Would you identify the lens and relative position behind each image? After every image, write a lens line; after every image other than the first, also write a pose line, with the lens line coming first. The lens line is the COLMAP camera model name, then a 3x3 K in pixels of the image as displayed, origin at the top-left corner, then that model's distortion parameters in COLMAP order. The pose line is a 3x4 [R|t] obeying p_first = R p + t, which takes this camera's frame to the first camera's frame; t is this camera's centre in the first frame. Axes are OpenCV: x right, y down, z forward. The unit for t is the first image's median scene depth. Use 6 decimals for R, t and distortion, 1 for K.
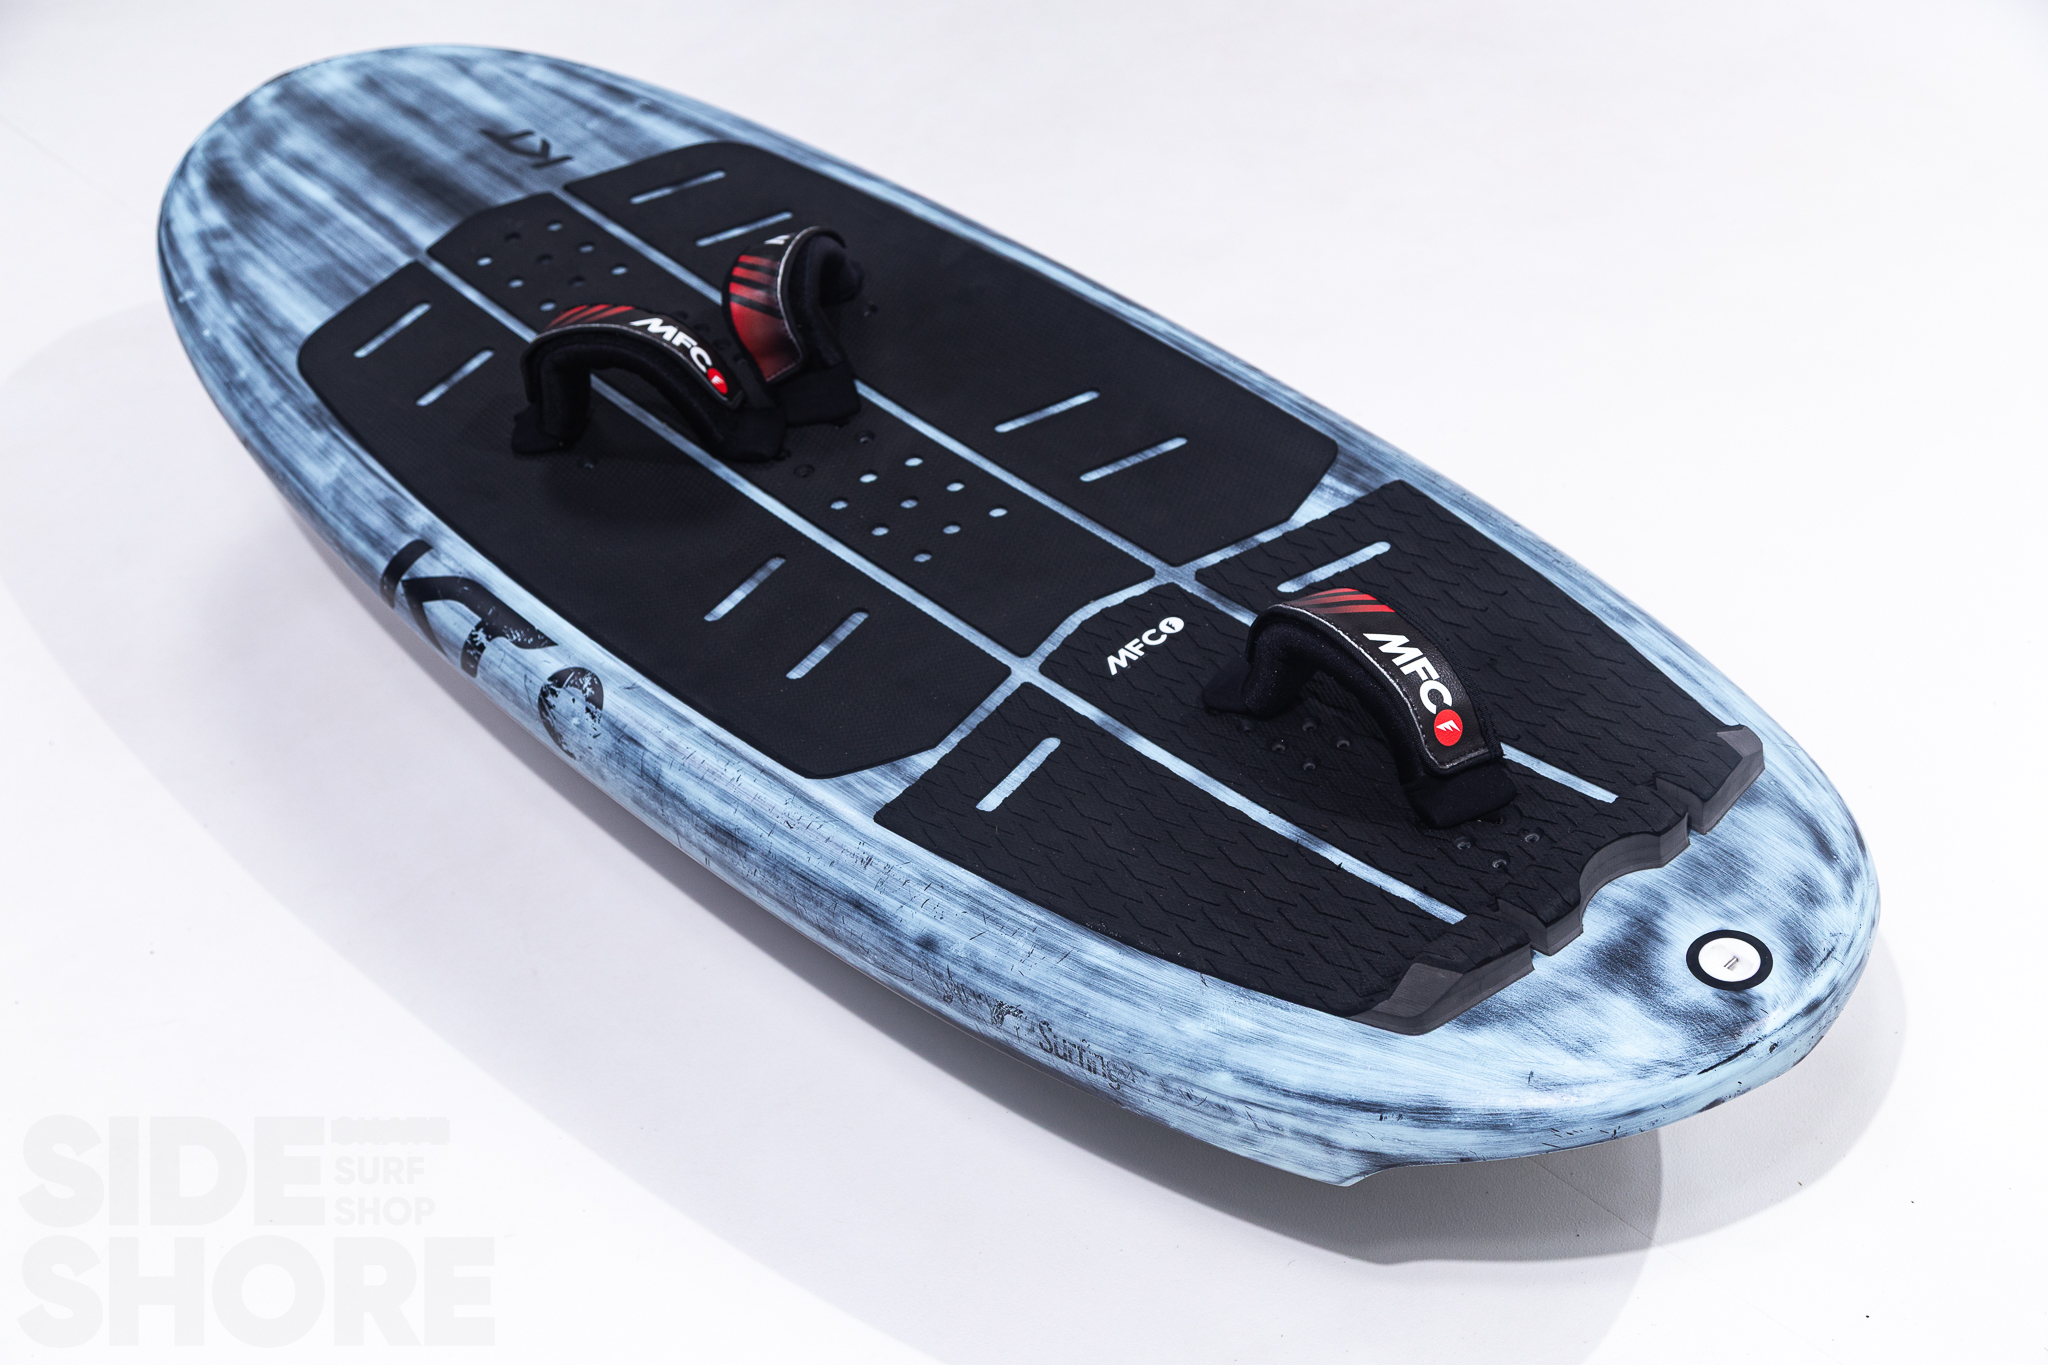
lens RADIAL K [[2834.9, 0, 1024.0], [0, 2834.9, 682.5], [0, 0, 1]] dist [-0.079328, 0.031367]
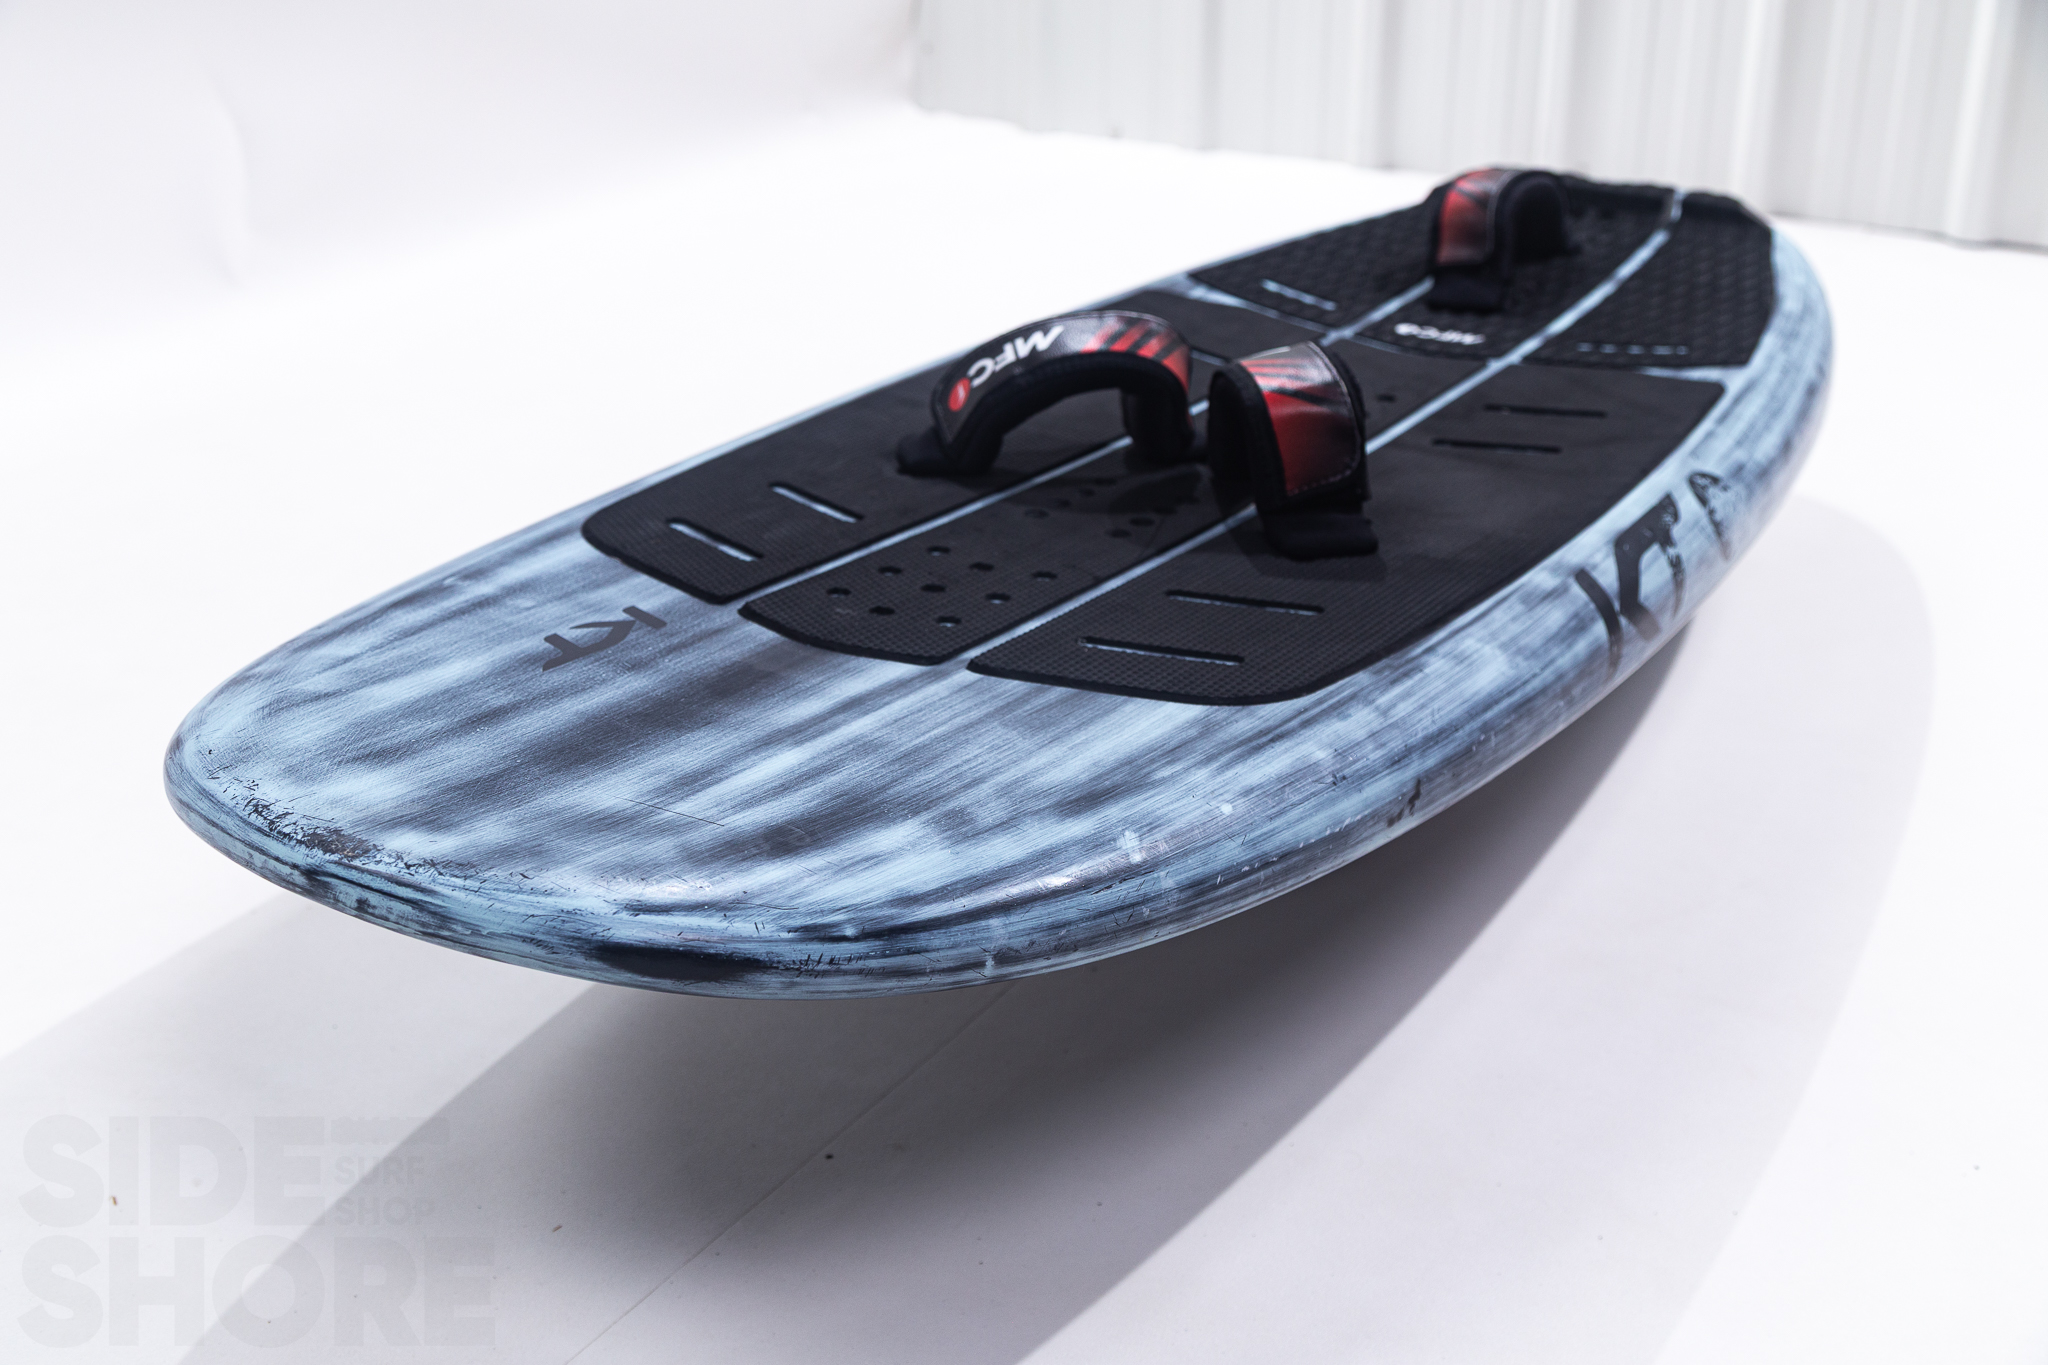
lens RADIAL K [[2269.9, 0, 1024.0], [0, 2269.9, 682.5], [0, 0, 1]] dist [-0.048579, 0.000963]
pose [[-0.300380, -0.294509, 0.907214, -0.803708], [0.614068, 0.668095, 0.420202, -0.418551], [-0.729858, 0.683311, -0.019834, 1.233729]]
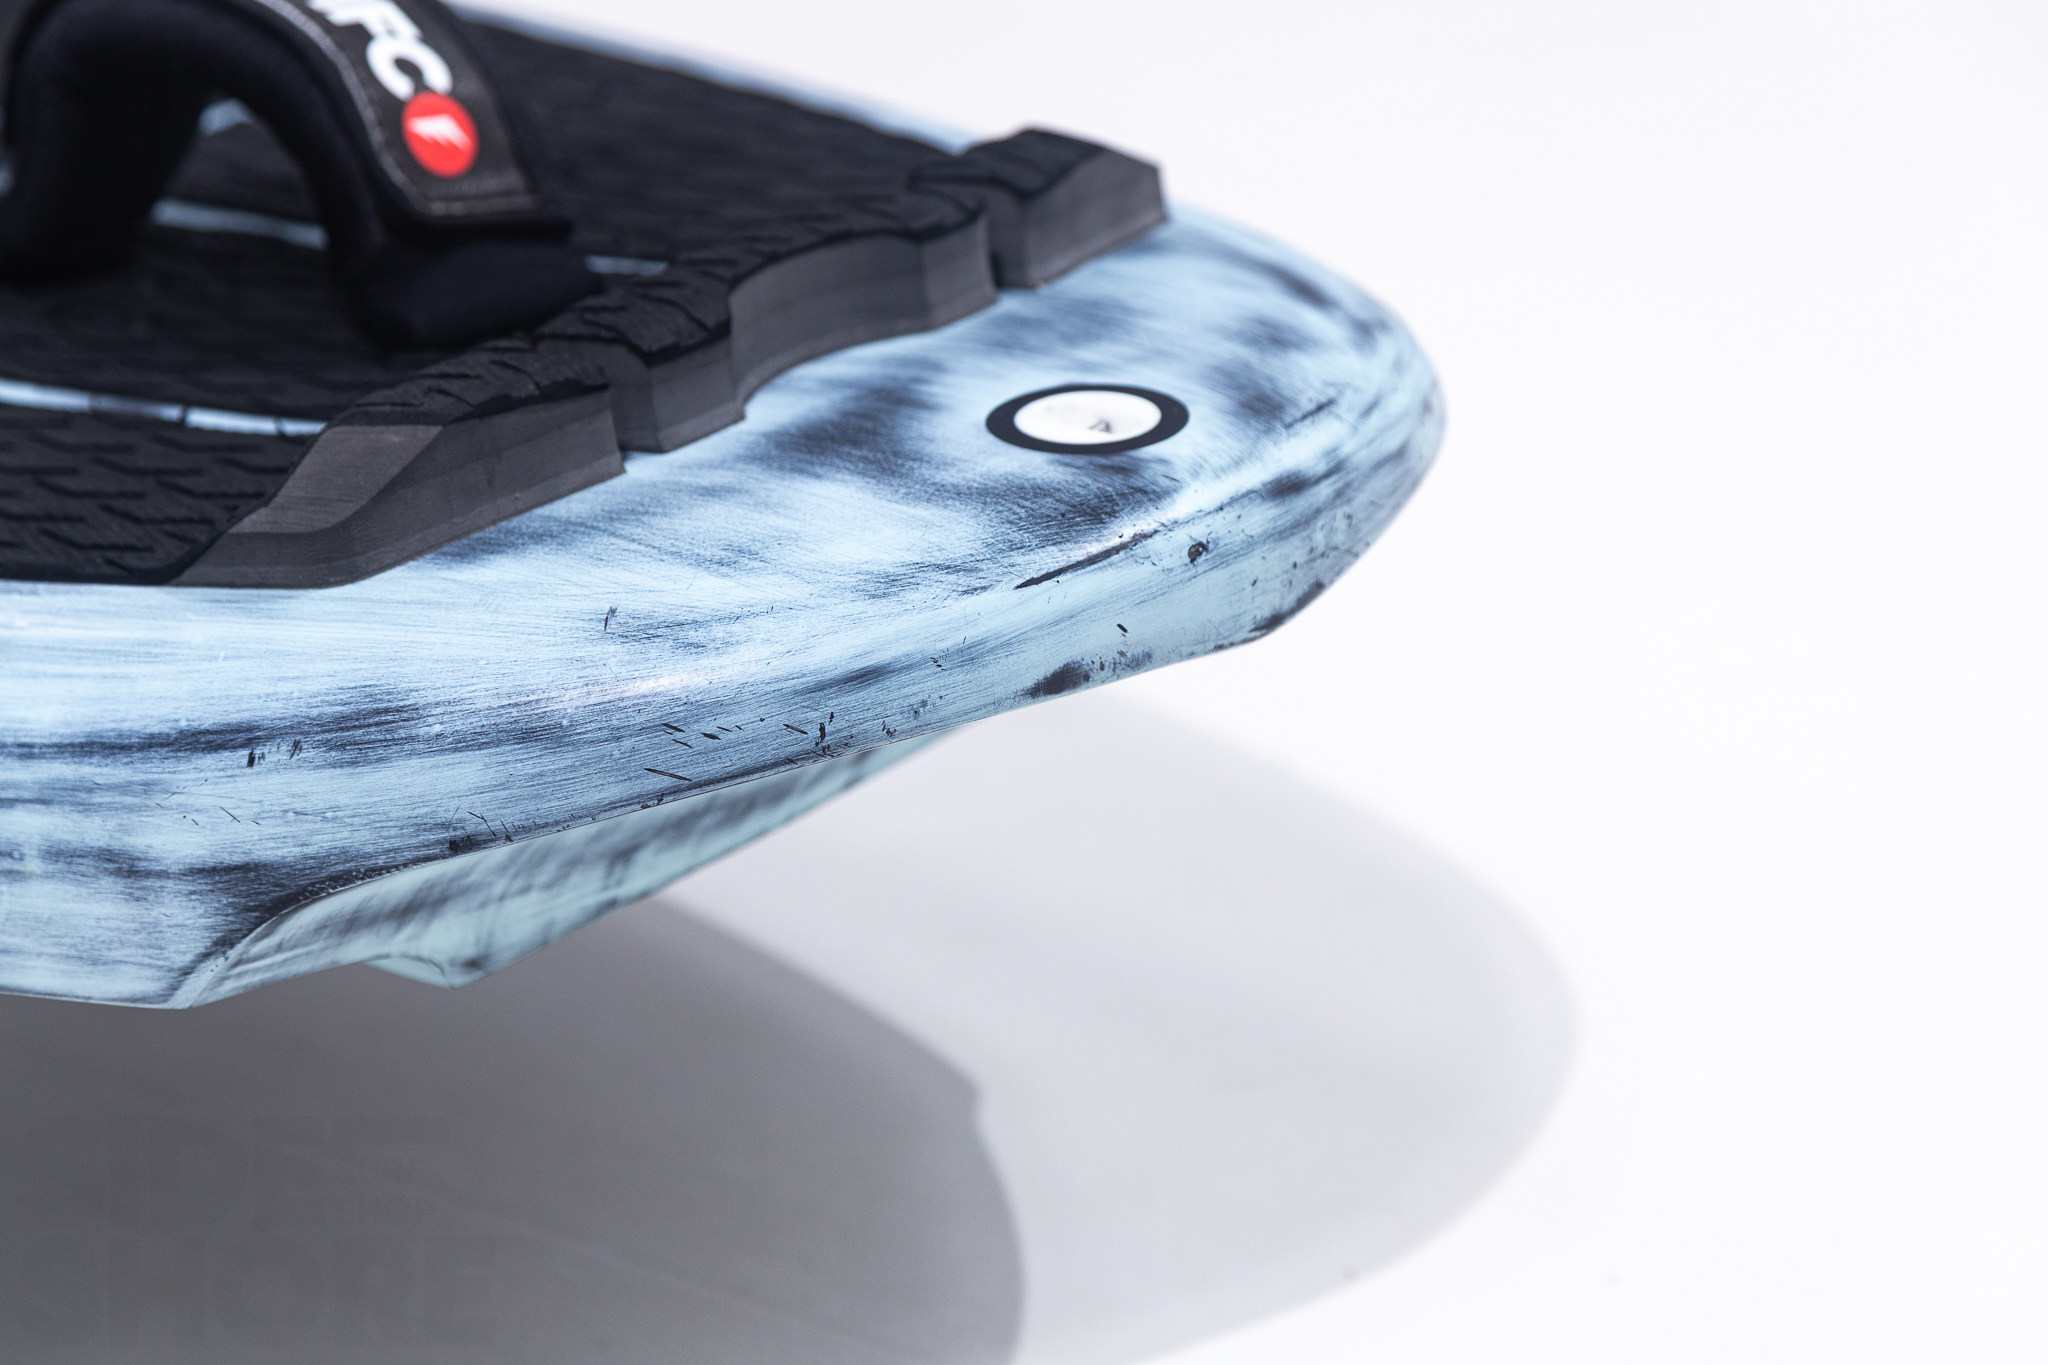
lens RADIAL K [[5562.0, 0, 1024.0], [0, 5562.0, 682.5], [0, 0, 1]] dist [-0.367263, -0.356127]
pose [[0.983071, -0.011457, 0.182866, 0.073615], [0.064322, 0.956103, -0.285884, 0.302438], [-0.171564, 0.292806, 0.940654, 0.195531]]
